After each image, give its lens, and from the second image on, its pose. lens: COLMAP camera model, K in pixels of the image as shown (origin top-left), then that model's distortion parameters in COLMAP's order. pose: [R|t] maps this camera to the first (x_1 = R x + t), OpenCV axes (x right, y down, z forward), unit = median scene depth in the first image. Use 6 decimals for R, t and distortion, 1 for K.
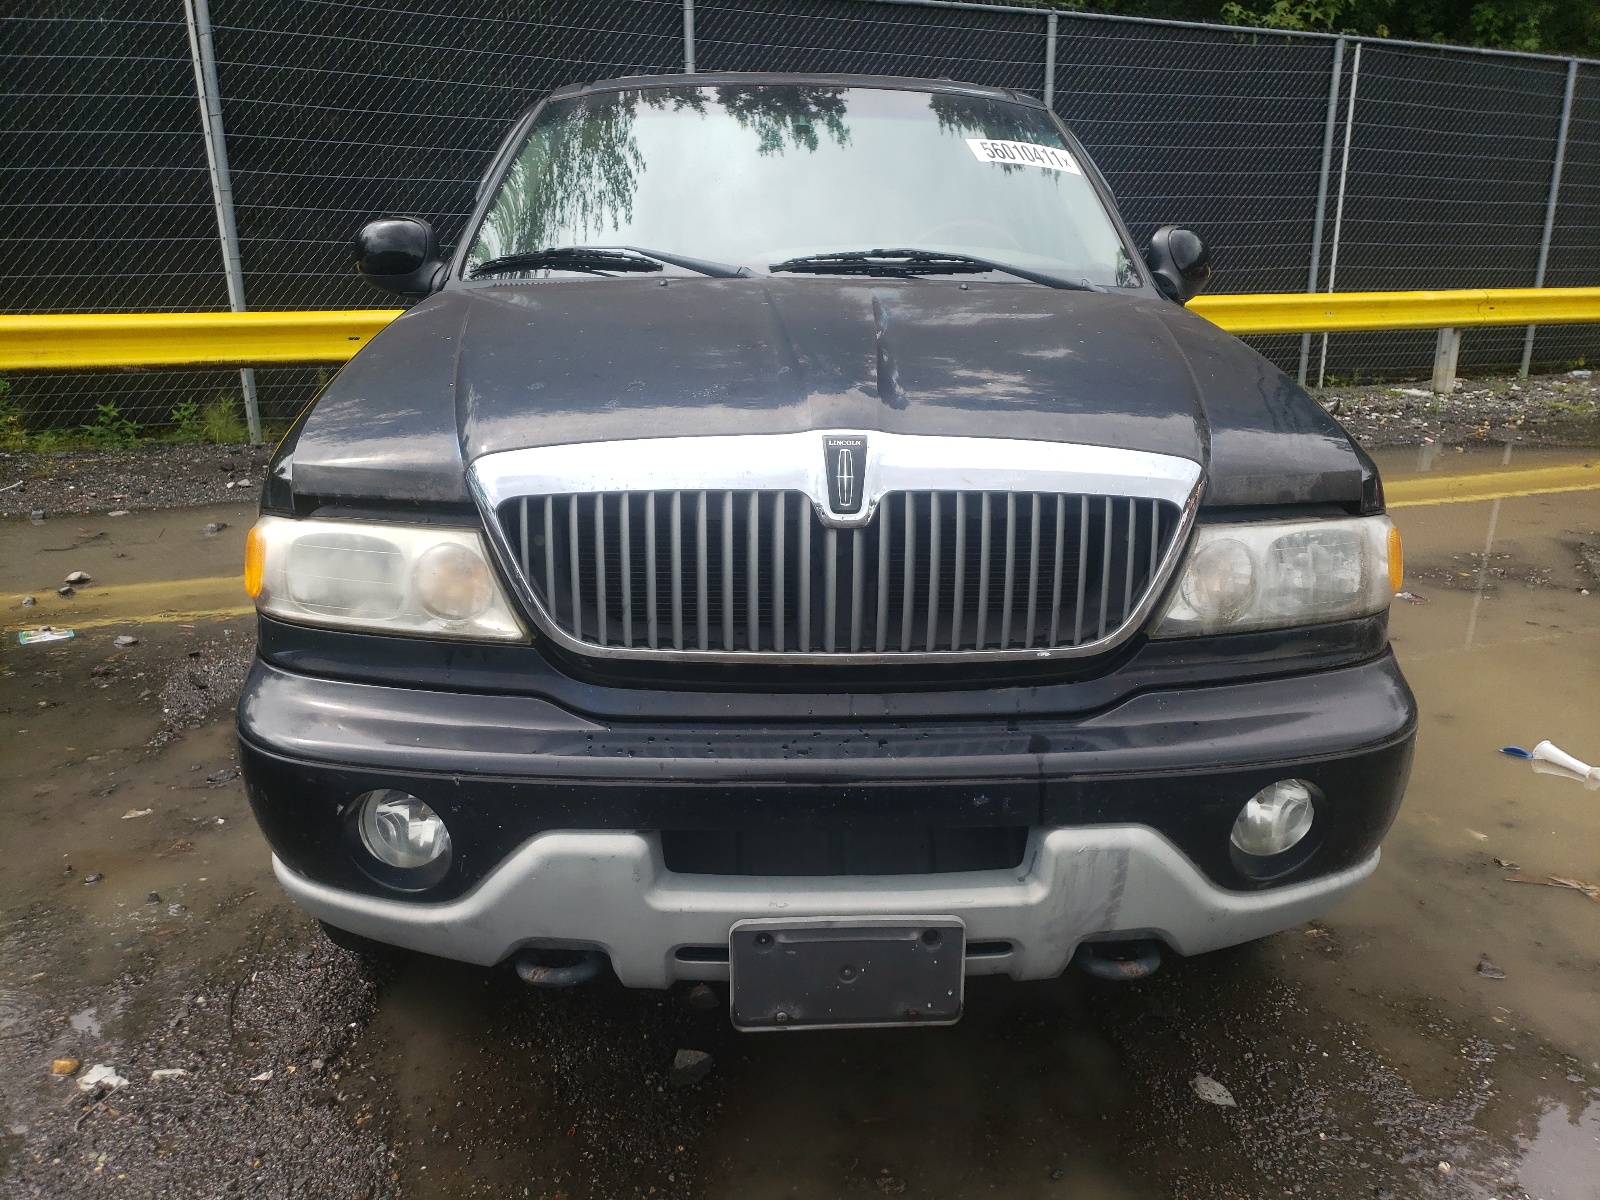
lens RADIAL K [[1246.2, 0, 800.0], [0, 1246.2, 600.0], [0, 0, 1]] dist [0.064937, -0.070393]
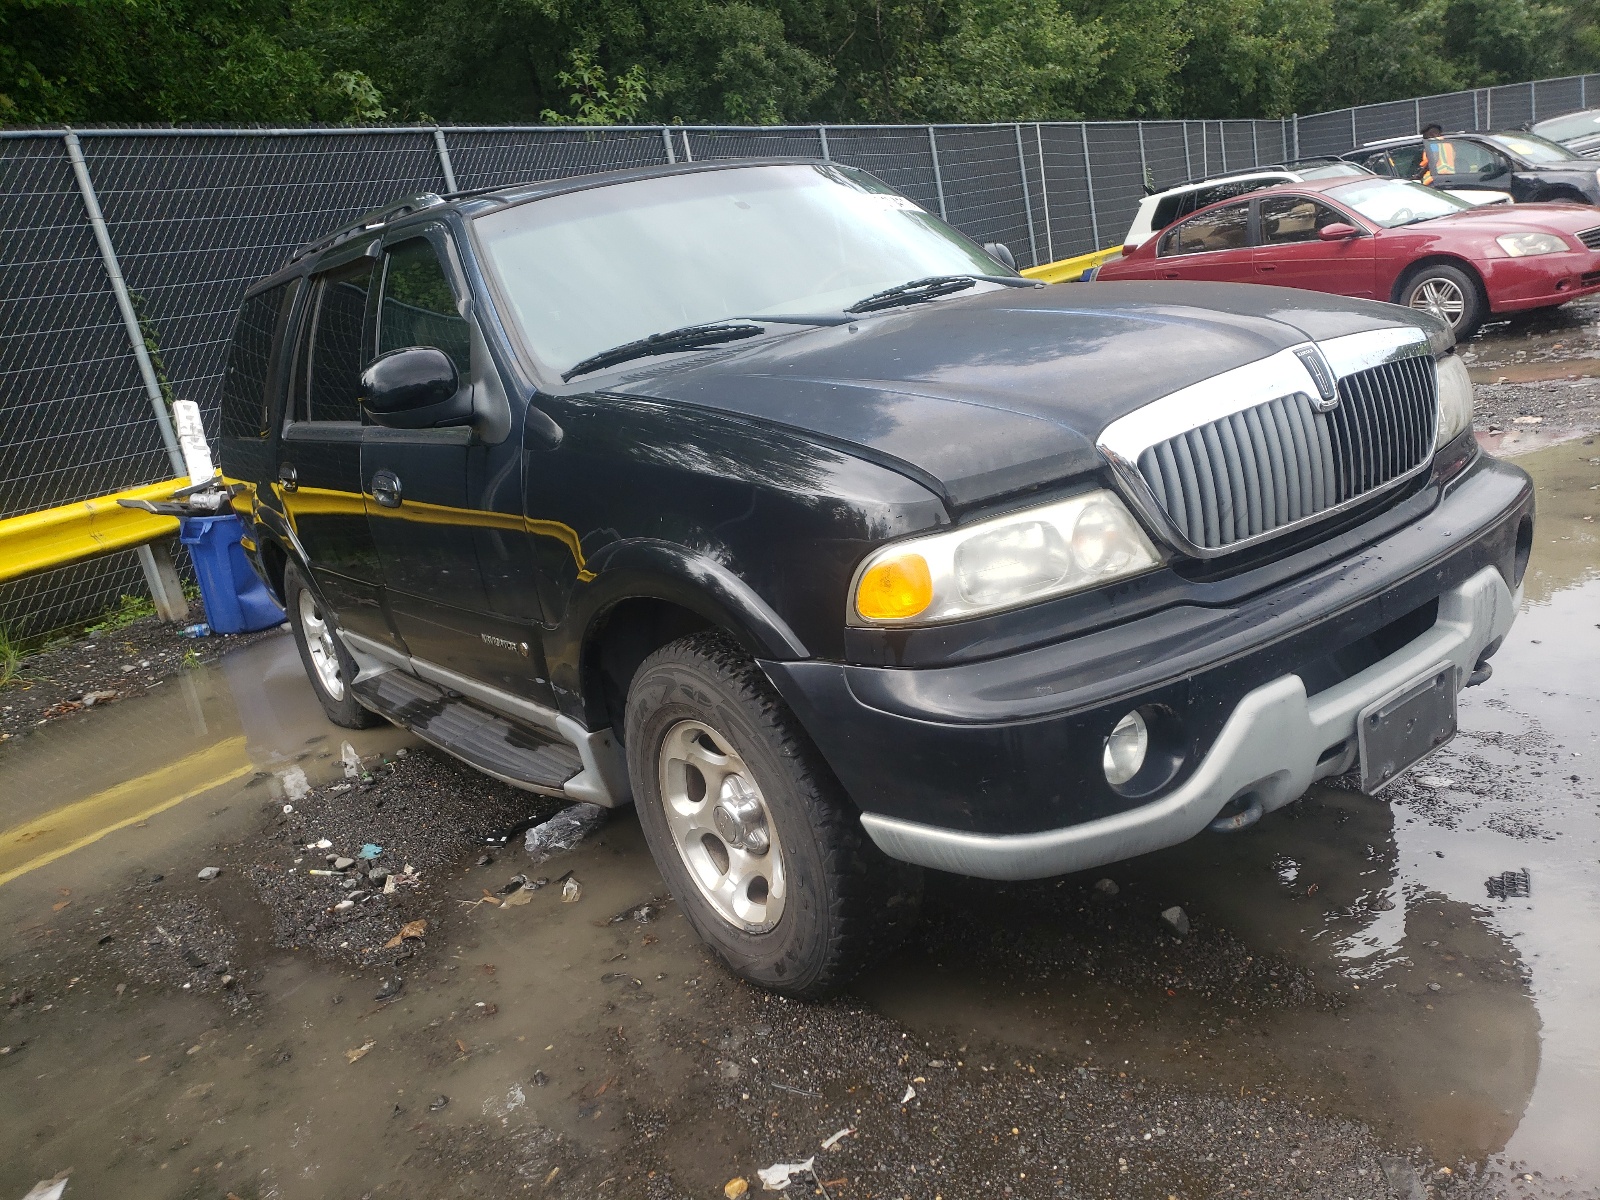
lens RADIAL K [[1246.2, 0, 800.0], [0, 1246.2, 600.0], [0, 0, 1]] dist [0.064937, -0.070393]
pose [[0.818935, -0.289354, 0.495600, -0.704694], [0.327968, 0.944640, 0.009587, -0.039155], [-0.470938, 0.154690, 0.868498, 0.058550]]
